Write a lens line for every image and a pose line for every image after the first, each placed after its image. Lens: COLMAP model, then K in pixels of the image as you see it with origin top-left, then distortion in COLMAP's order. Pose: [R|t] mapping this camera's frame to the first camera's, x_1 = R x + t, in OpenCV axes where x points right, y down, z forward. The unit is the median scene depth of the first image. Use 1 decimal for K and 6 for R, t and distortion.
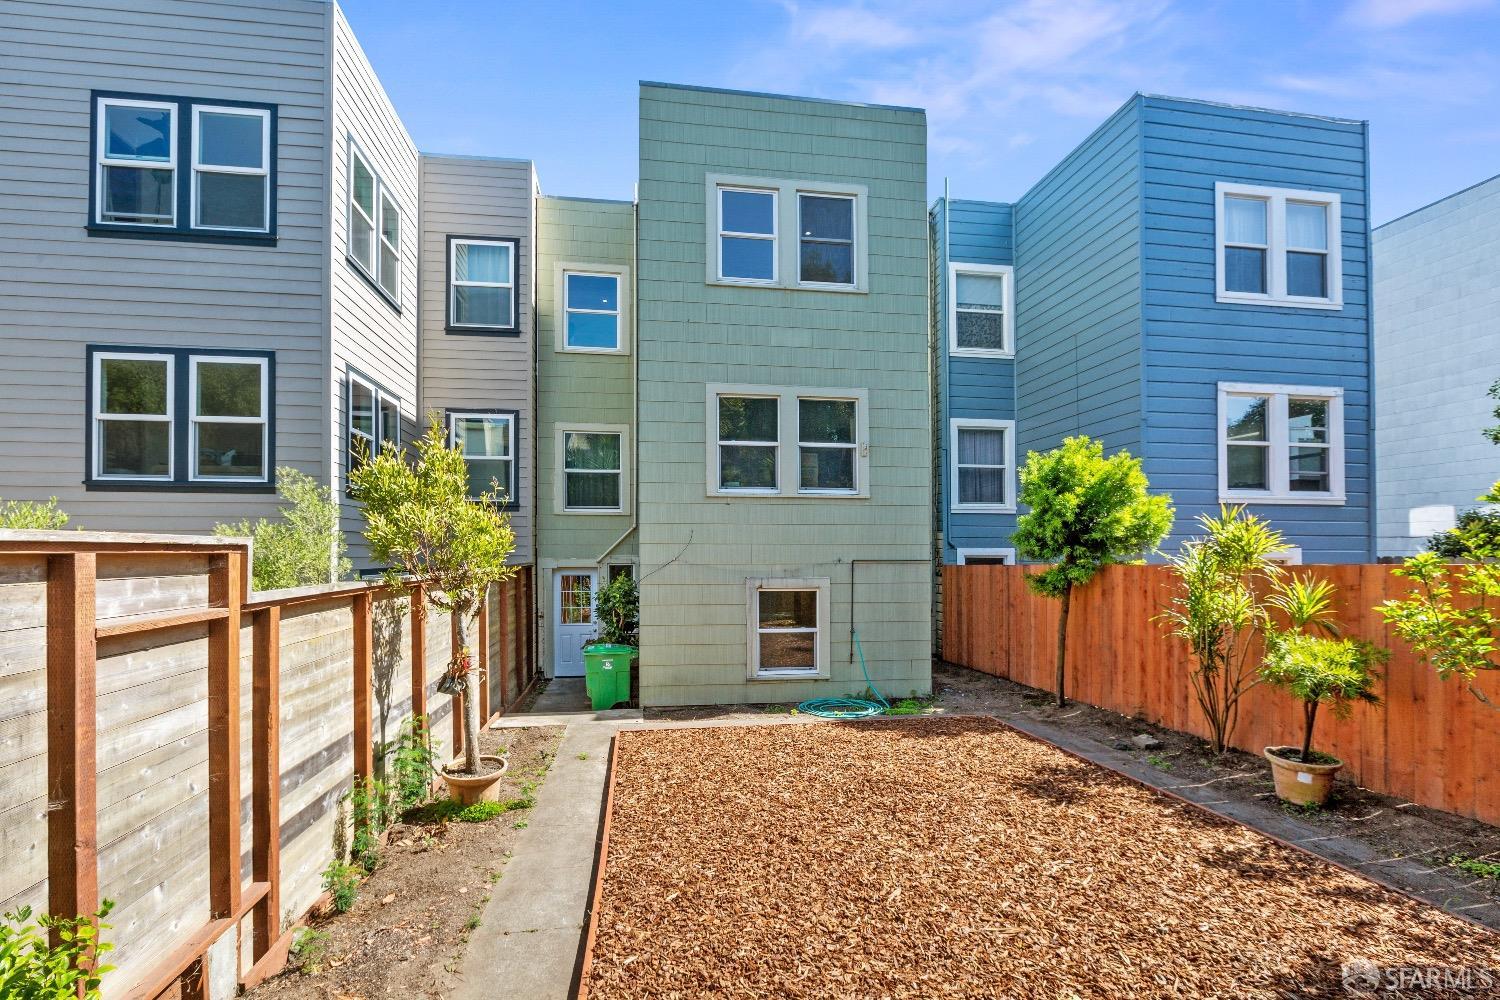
lens RADIAL K [[694.1, 0, 748.2], [0, 694.1, 543.1], [0, 0, 1]] dist [-0.004407, -0.000872]
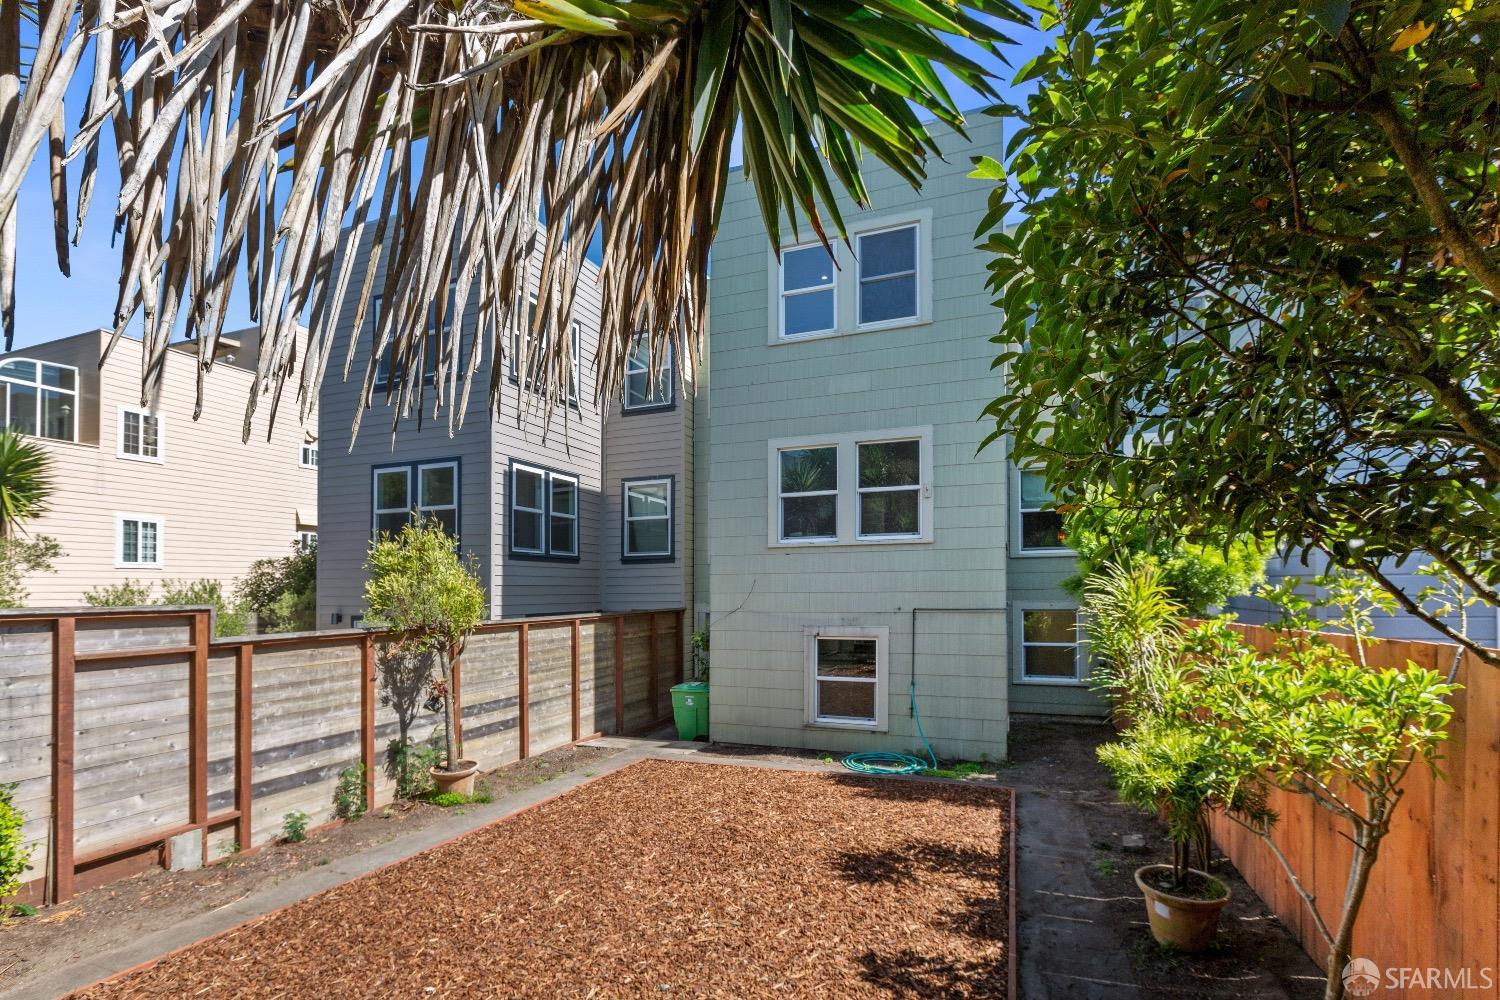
lens RADIAL K [[707.3, 0, 743.0], [0, 707.3, 577.0], [0, 0, 1]] dist [-0.002393, -0.000645]
pose [[0.866135, -0.015490, -0.499570, 0.440487], [0.014091, 0.999879, -0.006572, -0.015944], [0.499612, -0.001347, 0.866249, 0.050895]]
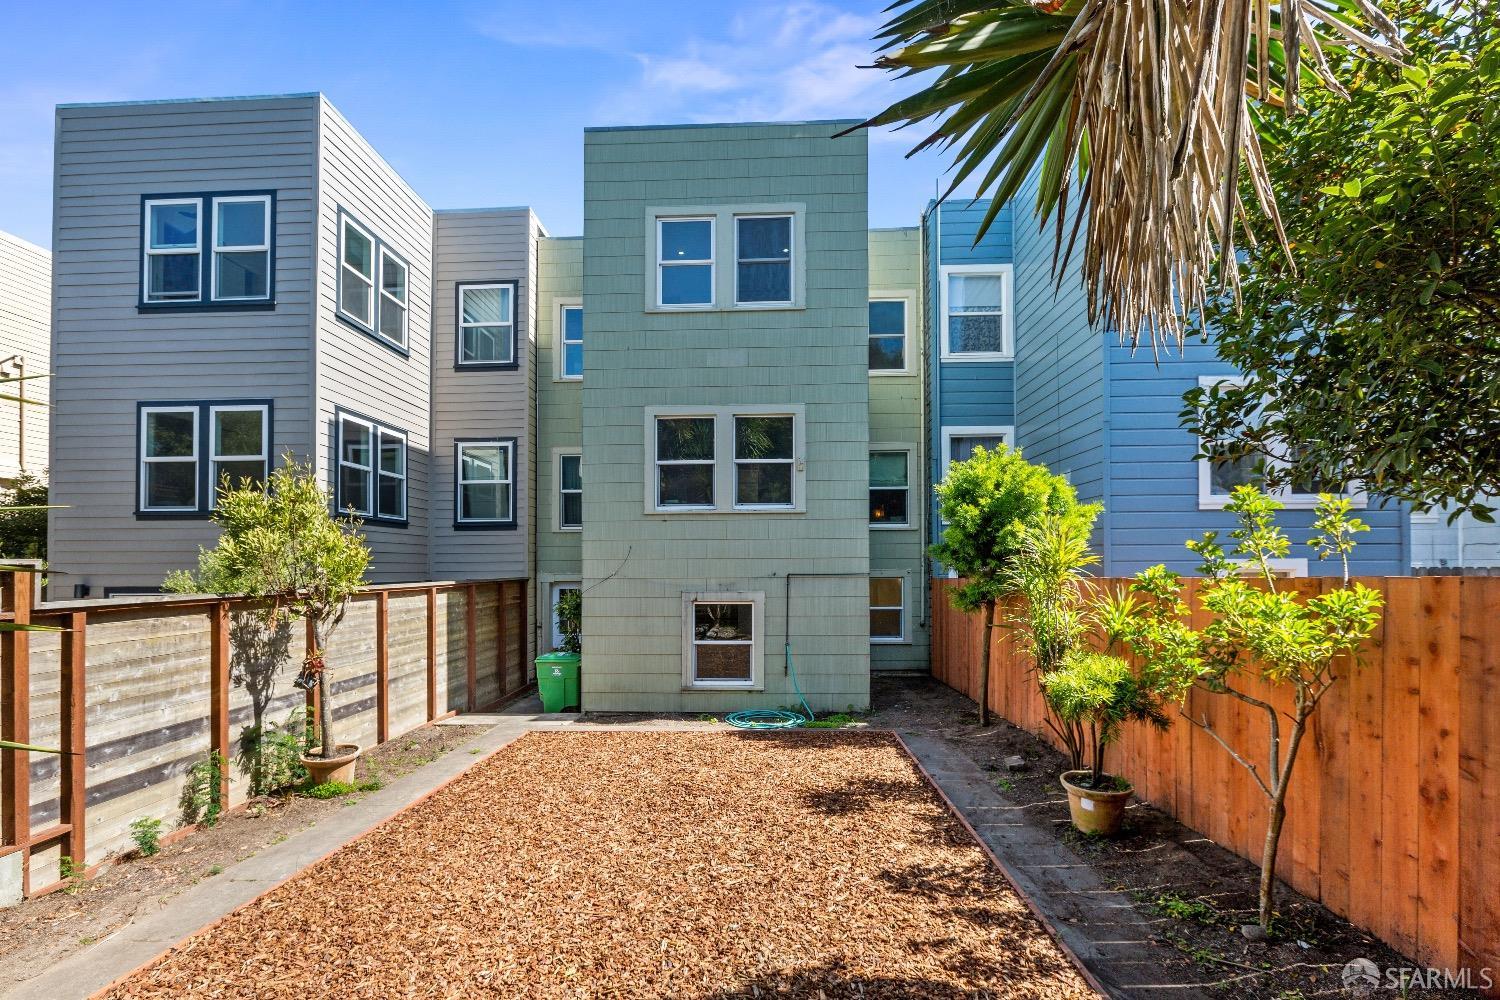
lens RADIAL K [[700.5, 0, 747.5], [0, 700.5, 554.8], [0, 0, 1]] dist [-0.002219, -0.000739]
pose [[0.981332, -0.008358, -0.192139, 0.295624], [0.007890, 0.999964, -0.003205, -0.000578], [0.192159, 0.001630, 0.981362, -0.014440]]
